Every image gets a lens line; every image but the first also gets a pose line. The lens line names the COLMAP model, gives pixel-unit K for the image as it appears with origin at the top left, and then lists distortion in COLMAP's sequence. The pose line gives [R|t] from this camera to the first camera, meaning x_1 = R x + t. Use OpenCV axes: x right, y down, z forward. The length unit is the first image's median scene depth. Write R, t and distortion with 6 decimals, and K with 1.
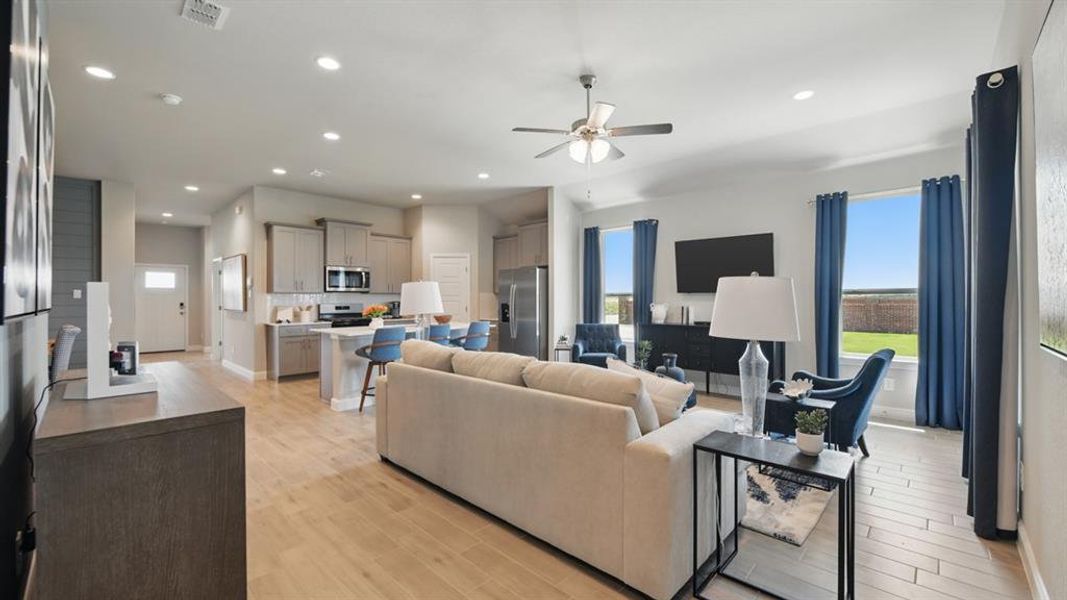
lens RADIAL K [[424.9, 0, 539.2], [0, 424.9, 301.2], [0, 0, 1]] dist [-0.008643, -0.000160]
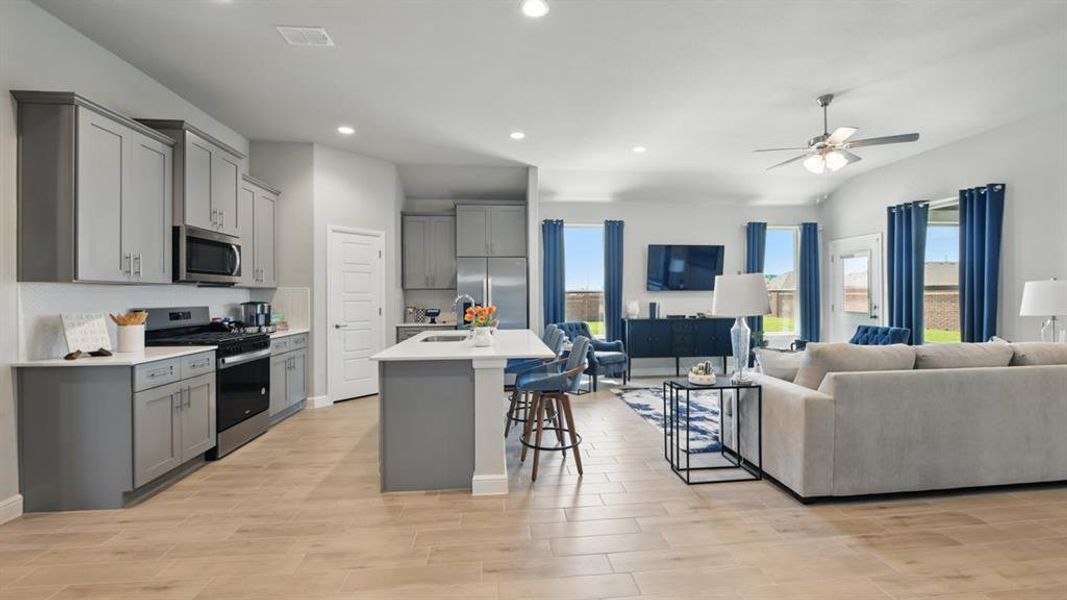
lens RADIAL K [[428.9, 0, 538.7], [0, 428.9, 297.9], [0, 0, 1]] dist [-0.008989, -0.000003]
pose [[0.657032, -0.002820, 0.753857, -0.807444], [0.008948, 0.999952, -0.004059, 0.001854], [-0.753809, 0.009413, 0.657026, 0.545813]]
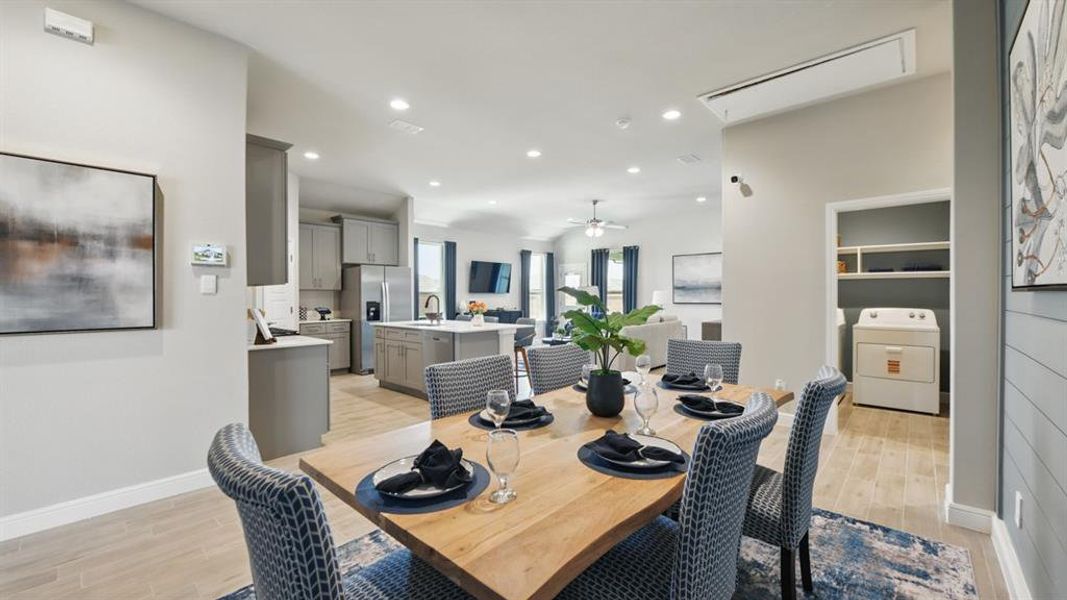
lens RADIAL K [[424.9, 0, 539.2], [0, 424.9, 301.2], [0, 0, 1]] dist [-0.008643, -0.000160]
pose [[-0.021713, -0.009292, 0.999721, -1.443604], [0.011156, 0.999892, 0.009536, -0.000219], [-0.999702, 0.011360, -0.021607, 0.887687]]
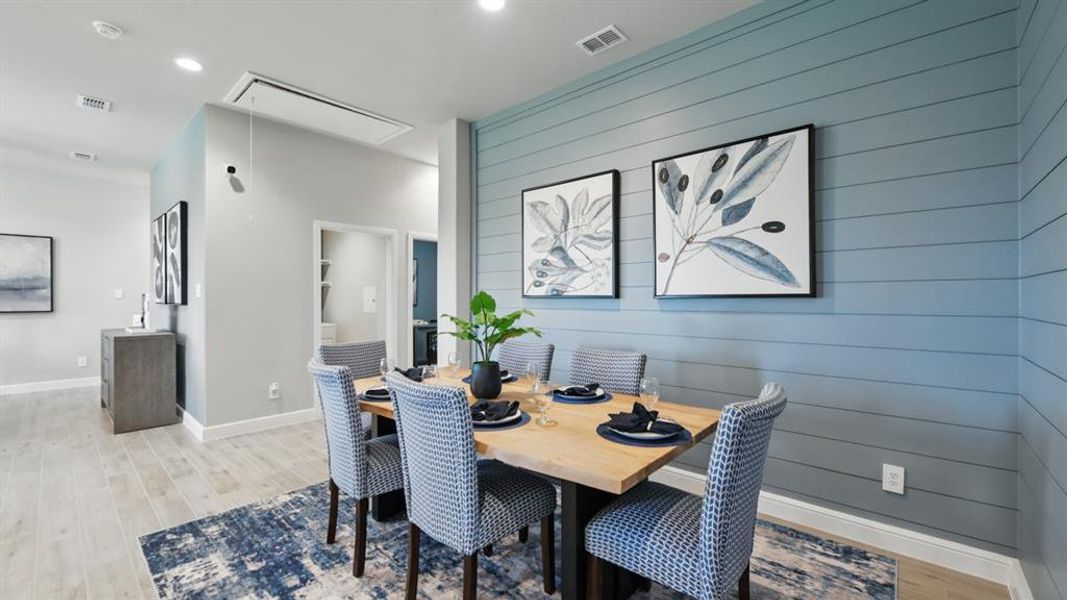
lens RADIAL K [[428.9, 0, 538.7], [0, 428.9, 297.9], [0, 0, 1]] dist [-0.008989, -0.000003]
pose [[-0.999442, 0.005542, -0.032940, -1.134405], [0.005315, 0.999962, 0.006966, -0.003821], [0.032978, 0.006787, -0.999433, 1.251277]]
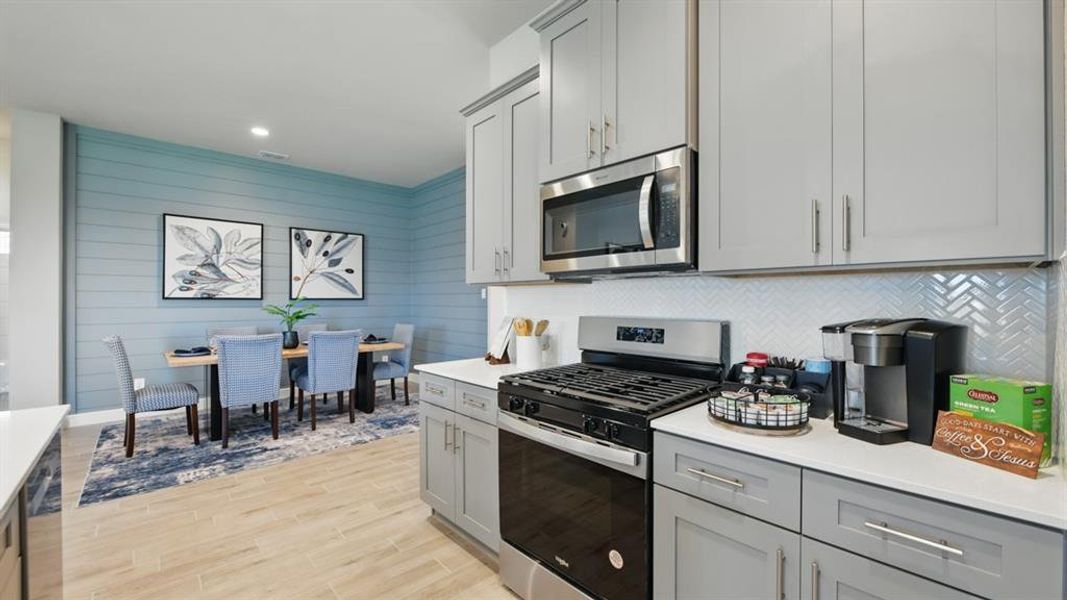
lens RADIAL K [[428.9, 0, 538.7], [0, 428.9, 297.9], [0, 0, 1]] dist [-0.008989, -0.000003]
pose [[-0.061910, 0.000054, -0.998082, -0.280613], [-0.008447, 0.999964, 0.000578, -0.009074], [0.998046, 0.008467, -0.061907, 1.374756]]
